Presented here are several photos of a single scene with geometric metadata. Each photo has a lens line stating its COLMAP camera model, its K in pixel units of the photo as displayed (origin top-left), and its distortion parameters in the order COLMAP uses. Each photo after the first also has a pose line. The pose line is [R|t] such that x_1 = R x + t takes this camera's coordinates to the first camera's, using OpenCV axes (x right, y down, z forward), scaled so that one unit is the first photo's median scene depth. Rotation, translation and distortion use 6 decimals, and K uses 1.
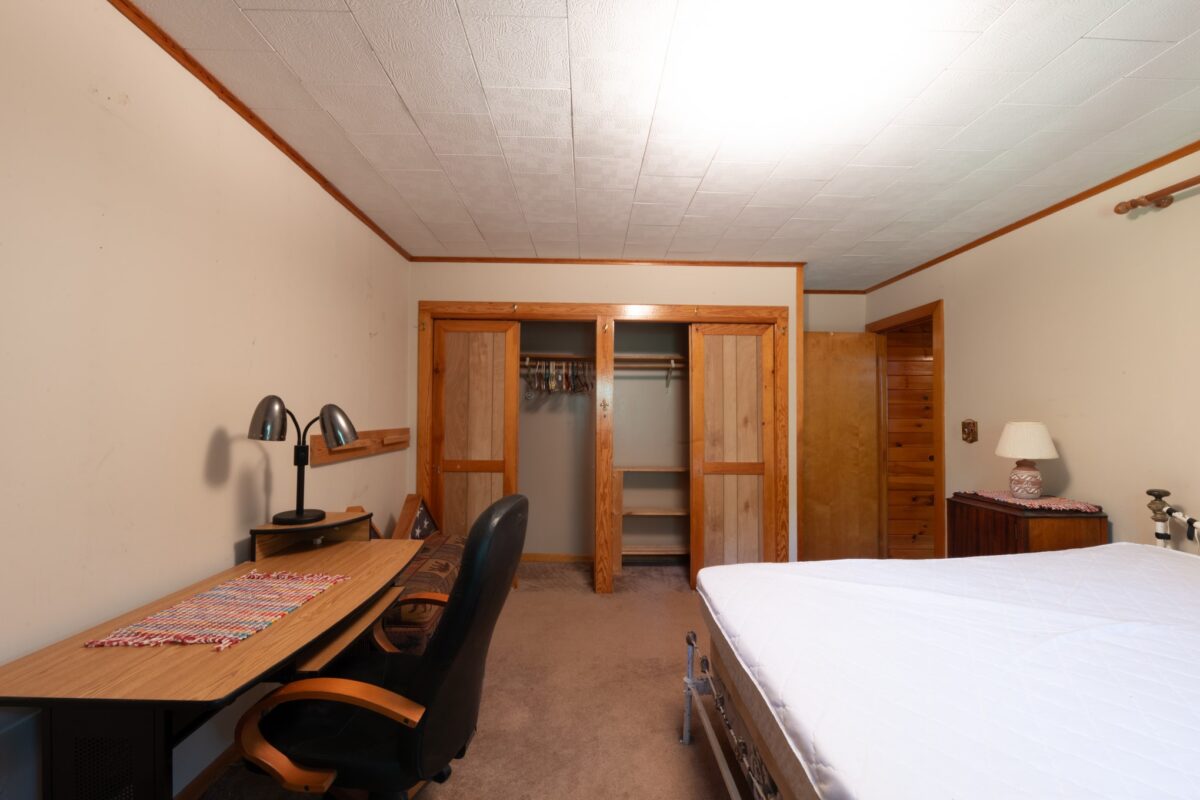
lens RADIAL K [[482.8, 0, 584.7], [0, 482.8, 404.1], [0, 0, 1]] dist [0.000451, -0.003190]
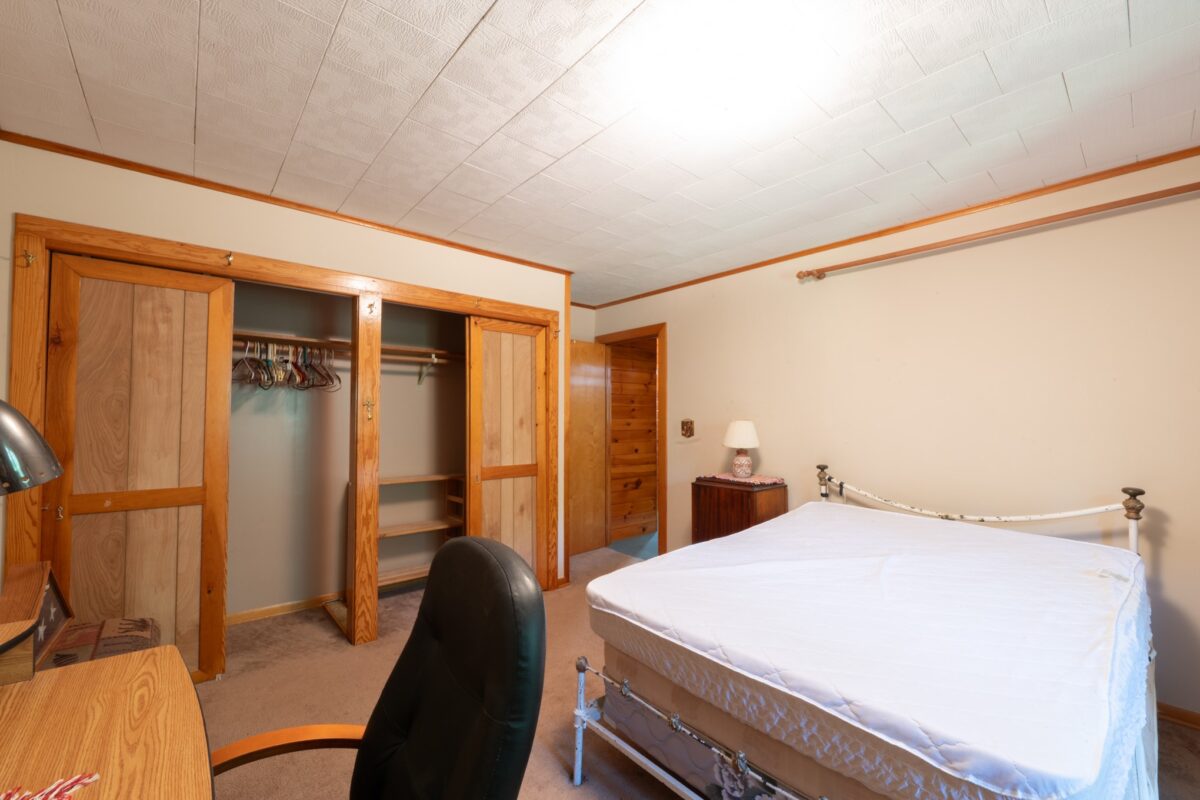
lens RADIAL K [[482.8, 0, 601.3], [0, 482.8, 403.7], [0, 0, 1]] dist [0.000451, -0.003190]
pose [[0.771709, 0.013029, 0.635842, -0.168179], [-0.011156, 0.999914, -0.006950, 0.002245], [-0.635878, -0.001730, 0.771788, 0.143180]]
